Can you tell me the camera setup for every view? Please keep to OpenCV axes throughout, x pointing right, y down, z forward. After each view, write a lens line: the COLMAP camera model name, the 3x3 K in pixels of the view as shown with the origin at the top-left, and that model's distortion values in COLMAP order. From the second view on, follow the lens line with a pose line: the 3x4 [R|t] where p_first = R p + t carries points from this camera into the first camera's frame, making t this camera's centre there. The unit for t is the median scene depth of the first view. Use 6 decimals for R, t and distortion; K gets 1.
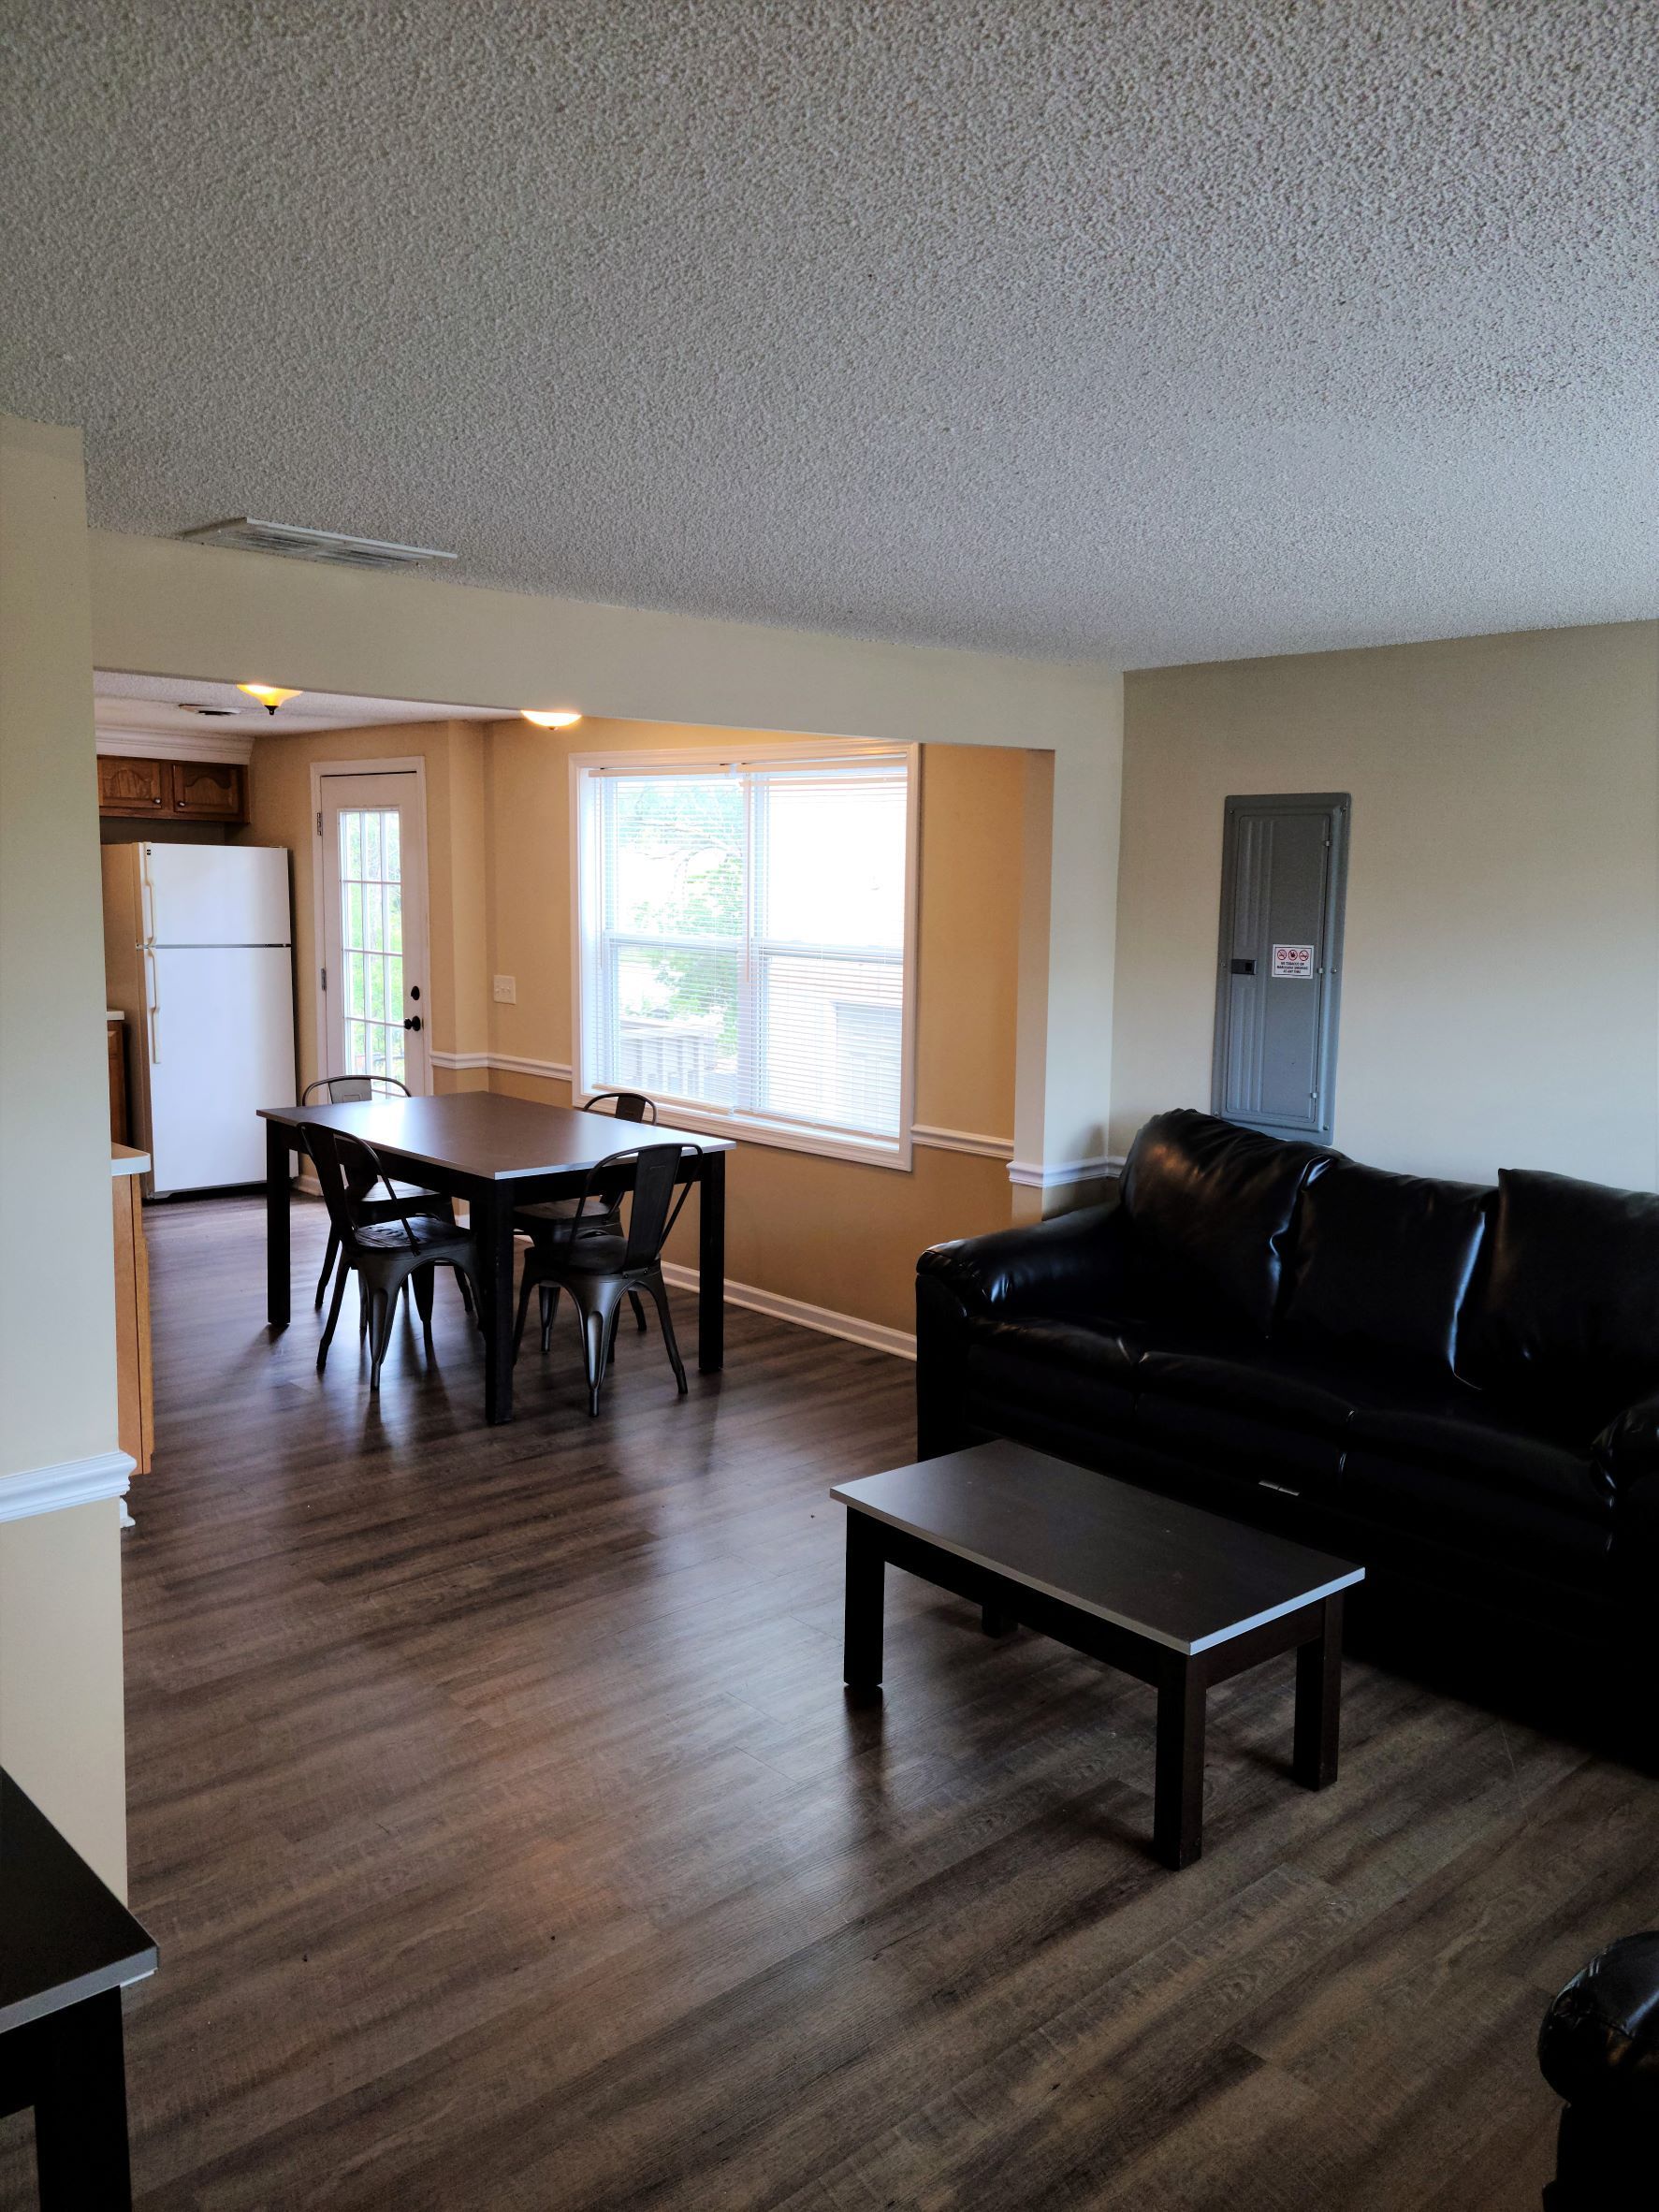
lens RADIAL K [[1750.6, 0, 846.0], [0, 1750.6, 1098.3], [0, 0, 1]] dist [0.114031, -0.126202]
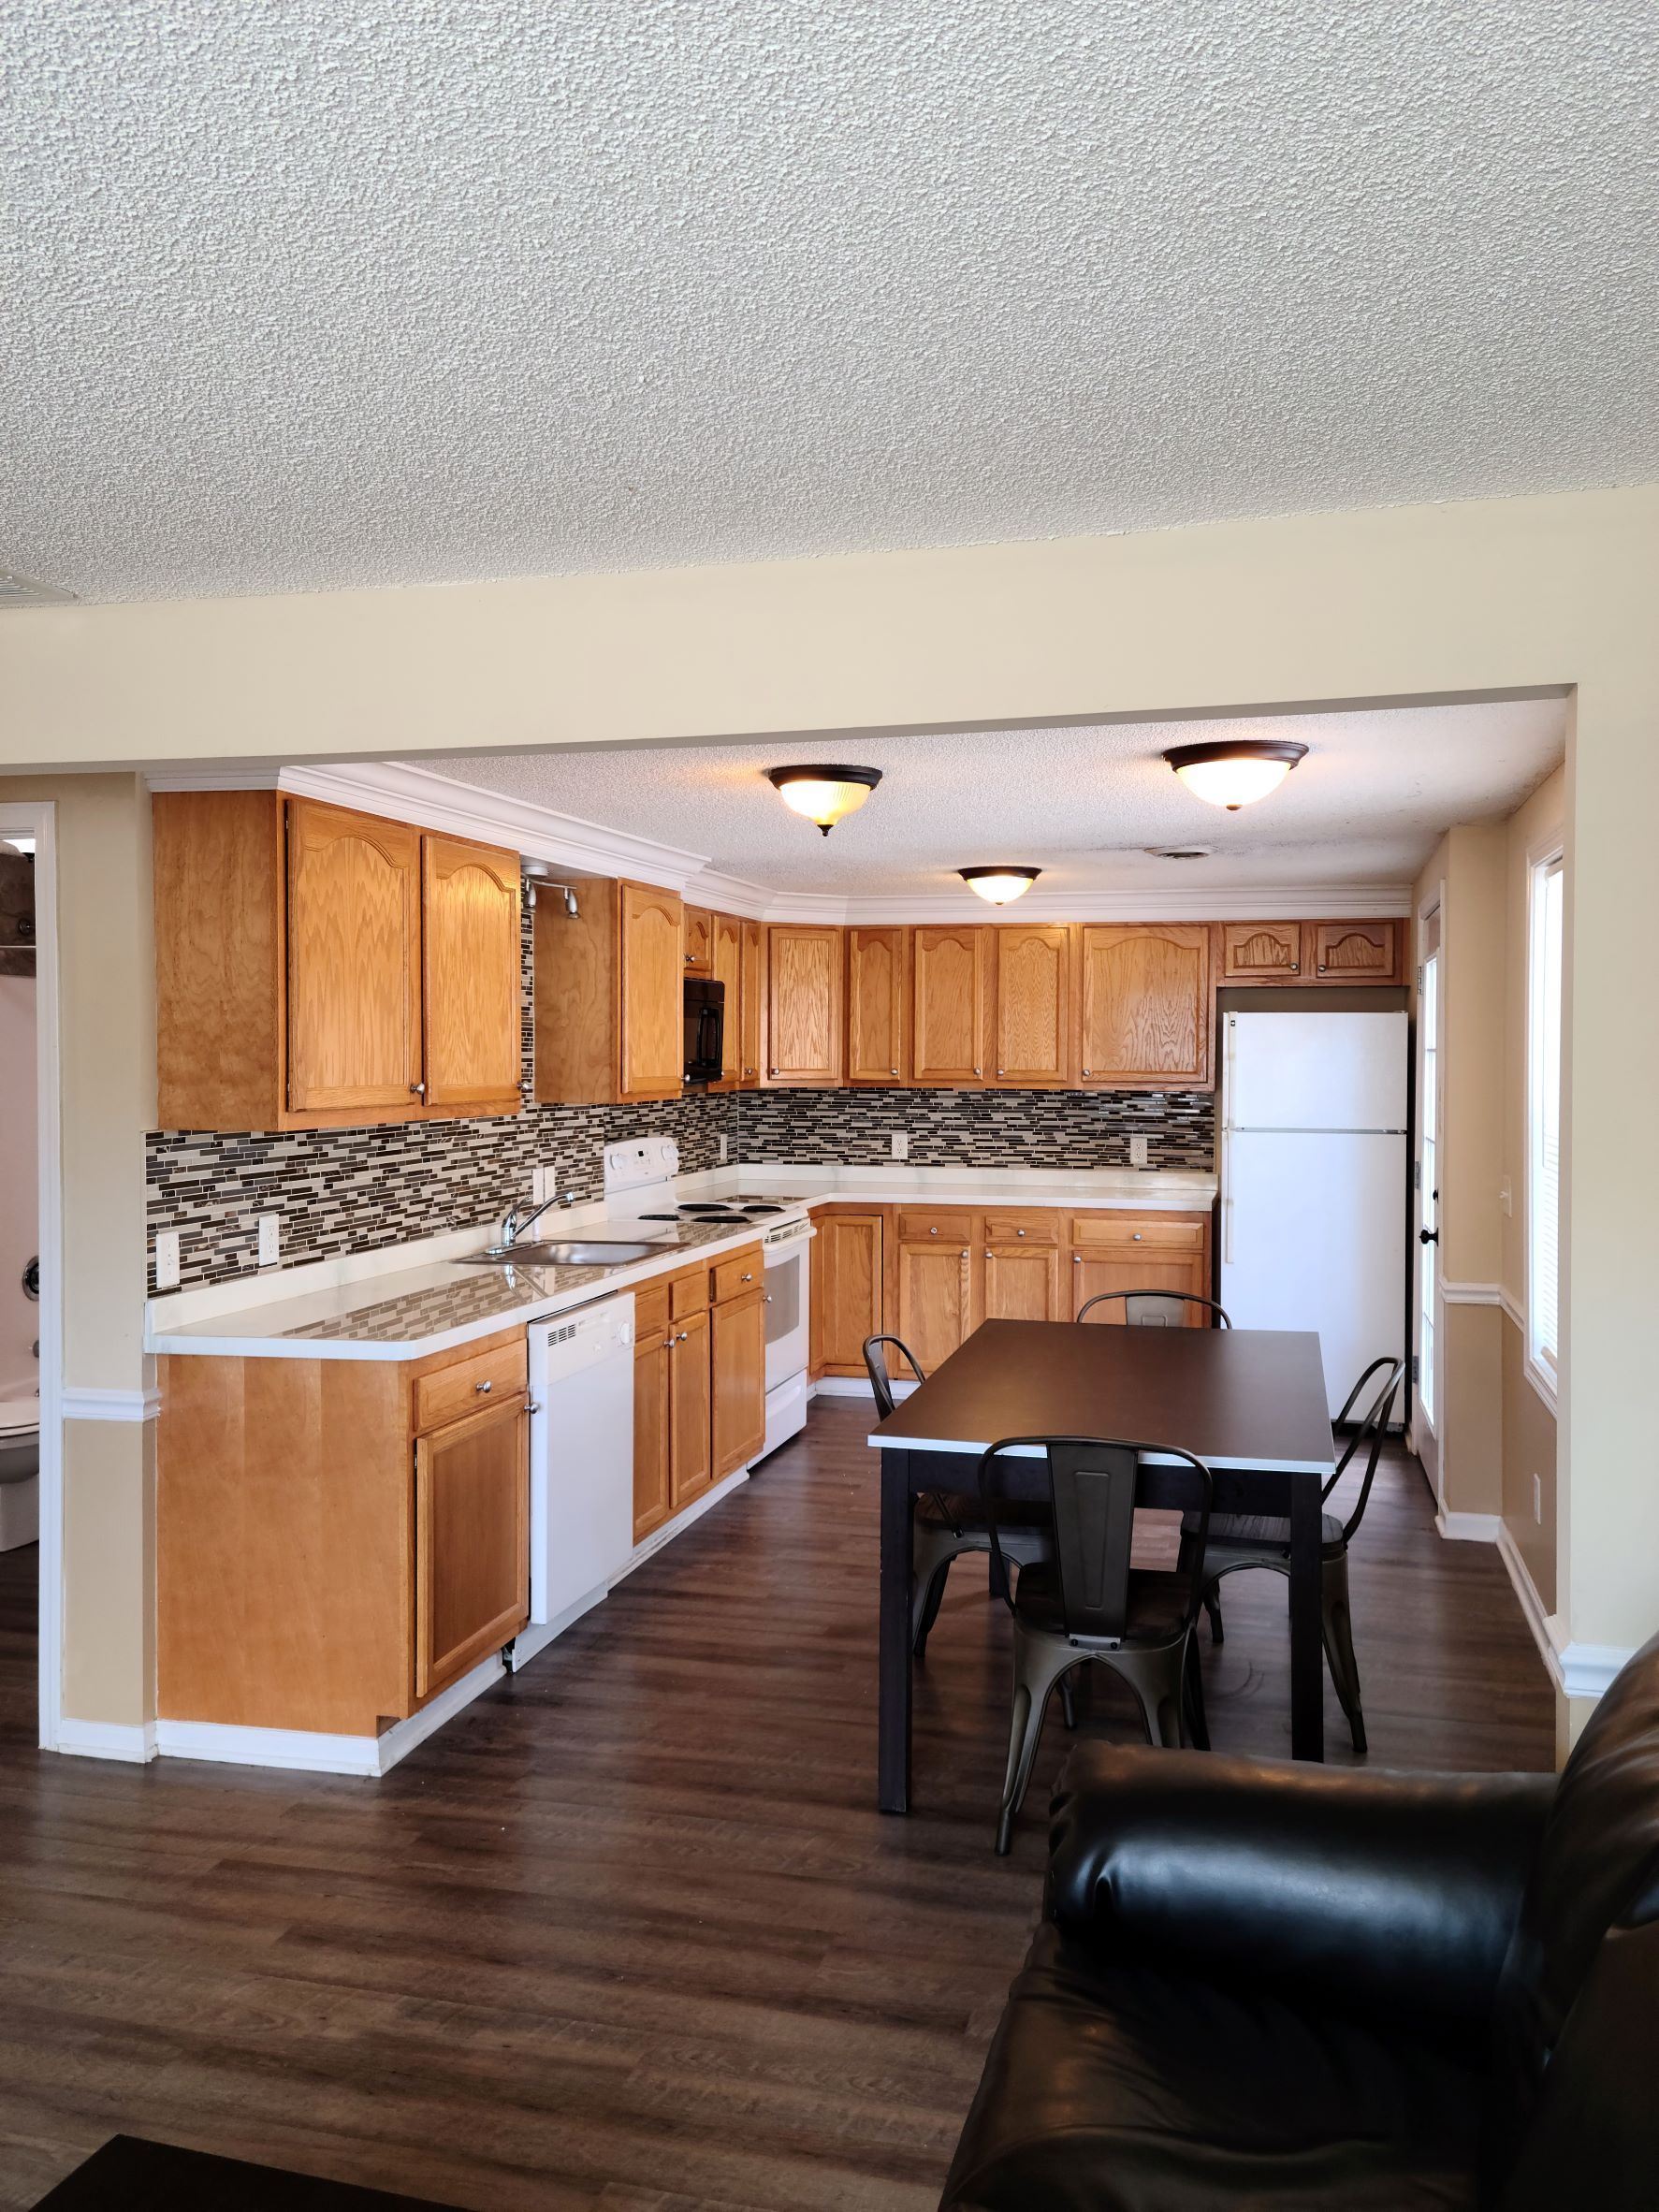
lens RADIAL K [[1750.6, 0, 846.0], [0, 1750.6, 1098.3], [0, 0, 1]] dist [0.114031, -0.126202]
pose [[0.549921, 0.012411, -0.835124, 0.577462], [-0.106015, 0.992839, -0.055055, -0.079613], [0.828461, 0.118811, 0.547299, 0.906929]]
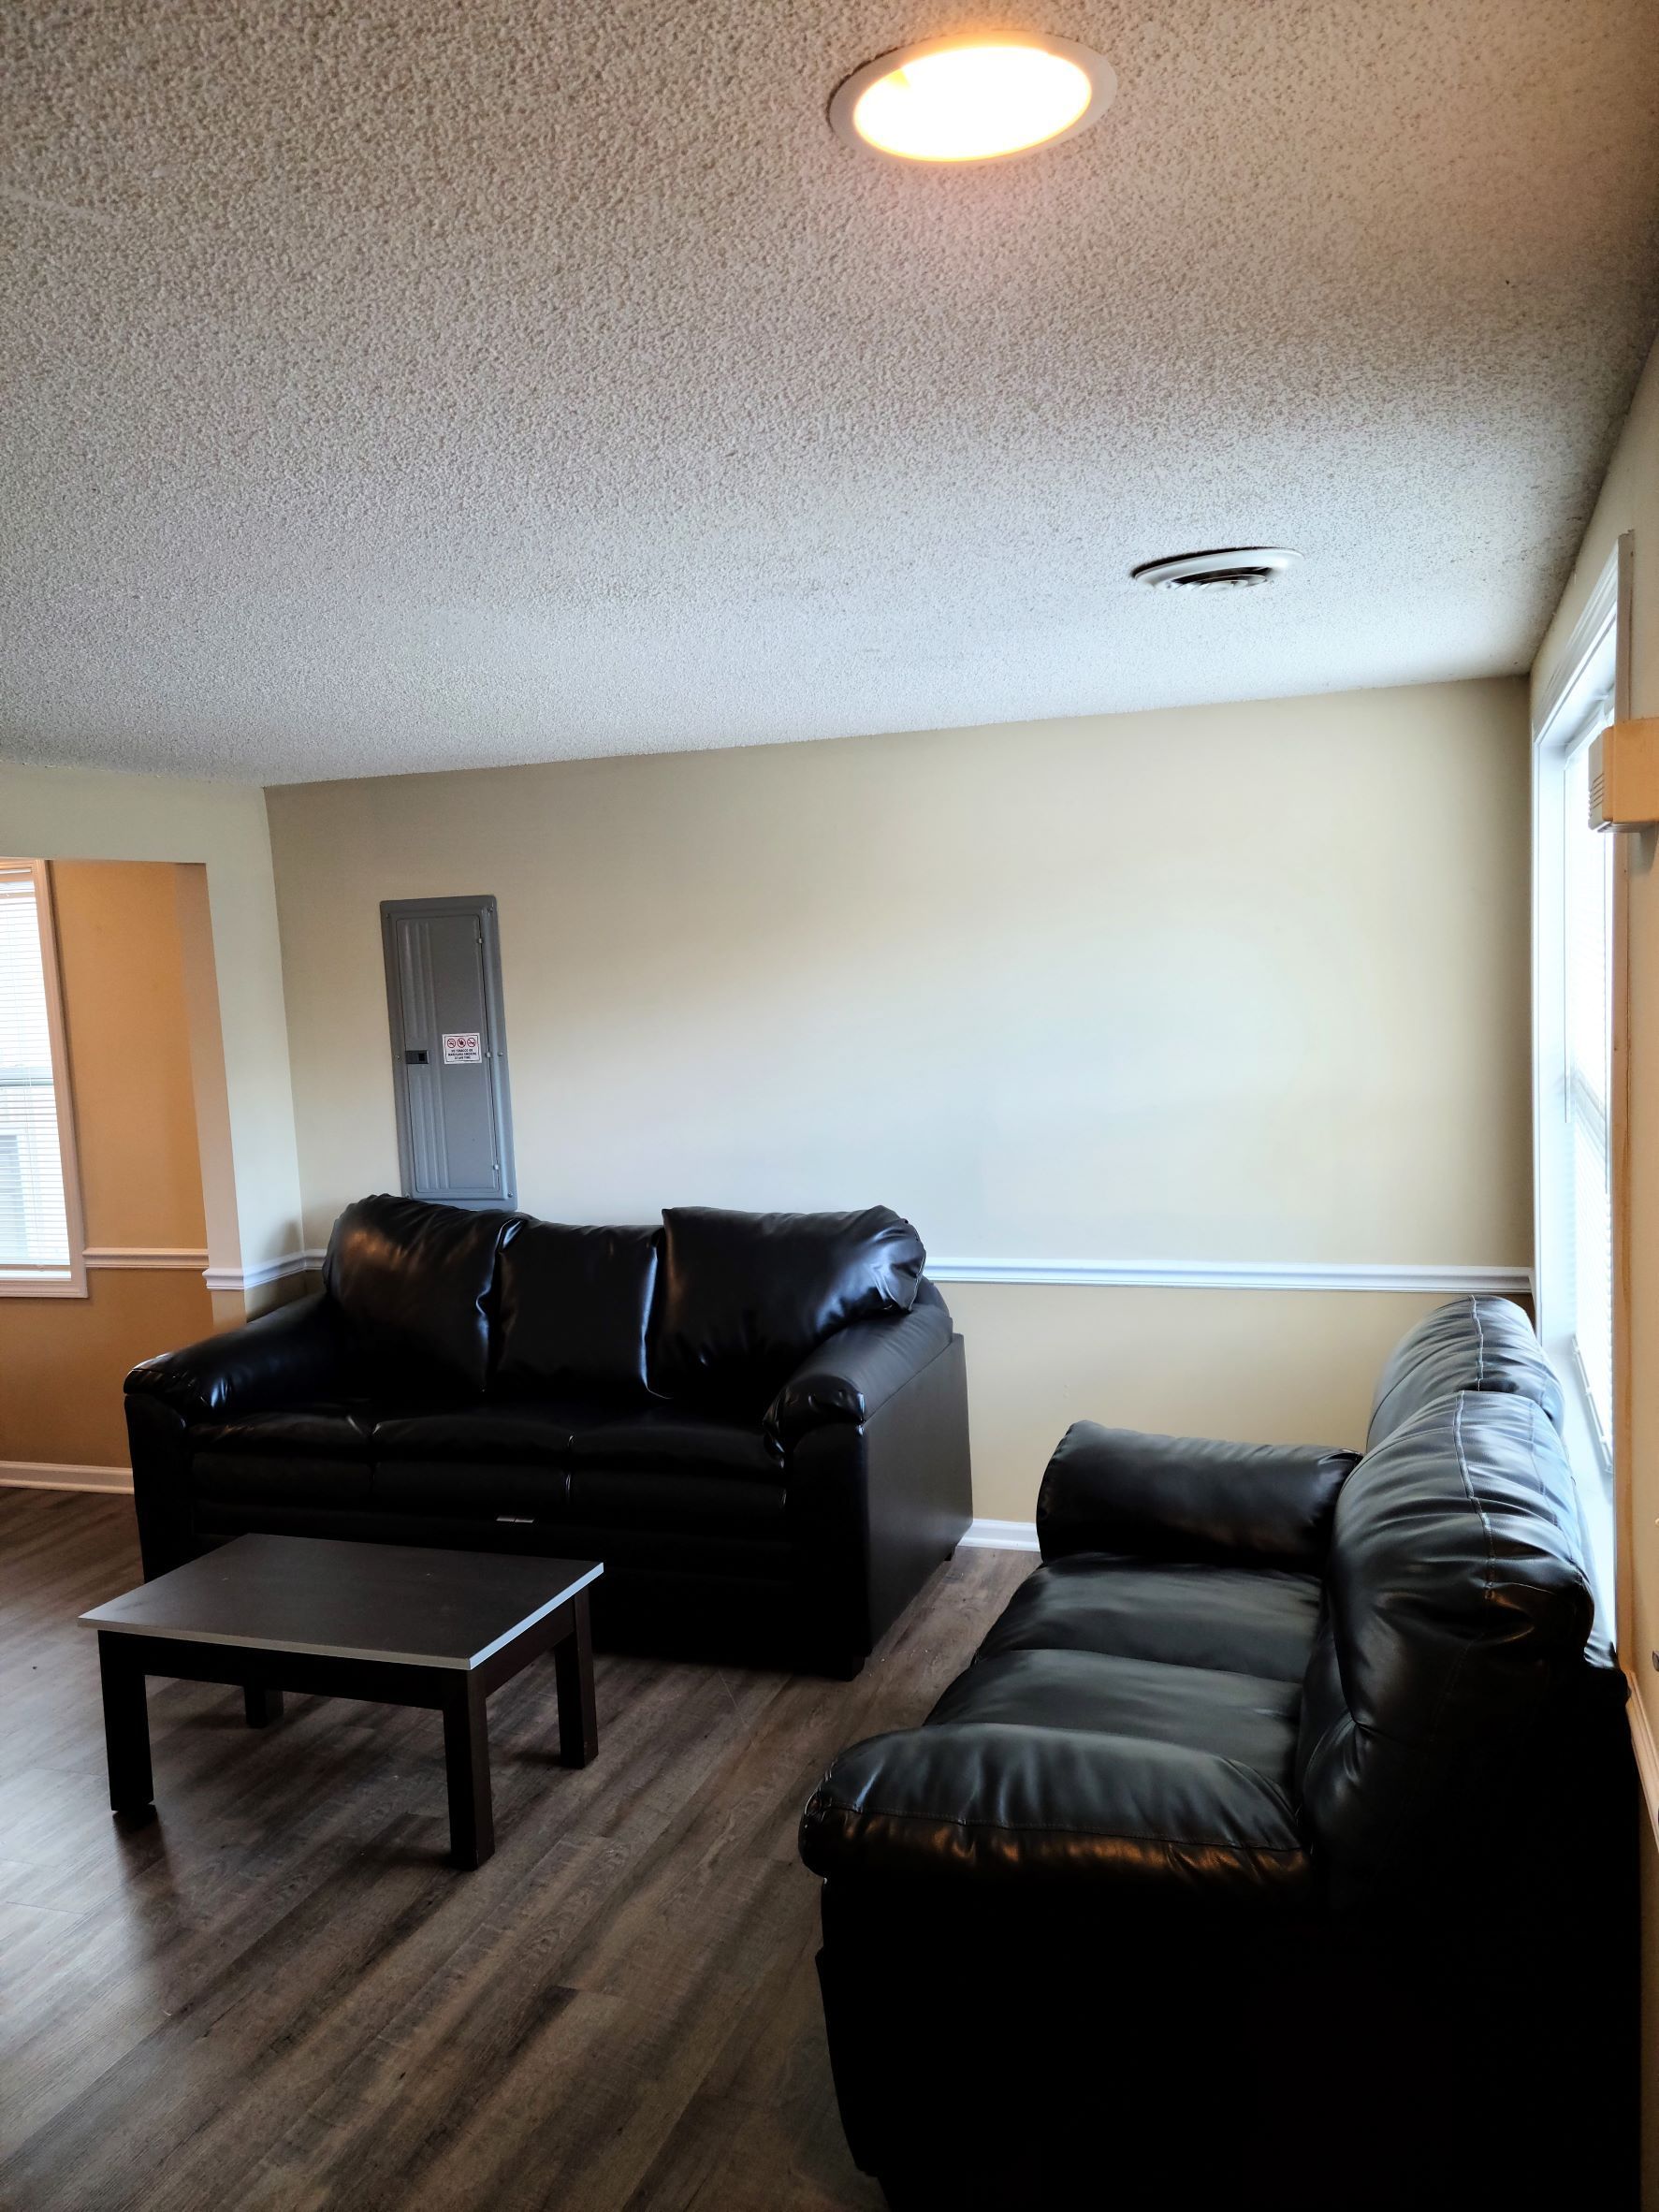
lens RADIAL K [[1750.6, 0, 846.0], [0, 1750.6, 1098.3], [0, 0, 1]] dist [0.114031, -0.126202]
pose [[0.879817, -0.099417, 0.464799, -0.073309], [0.122094, 0.992339, -0.018859, 0.004461], [-0.459363, 0.073342, 0.885215, -0.115275]]
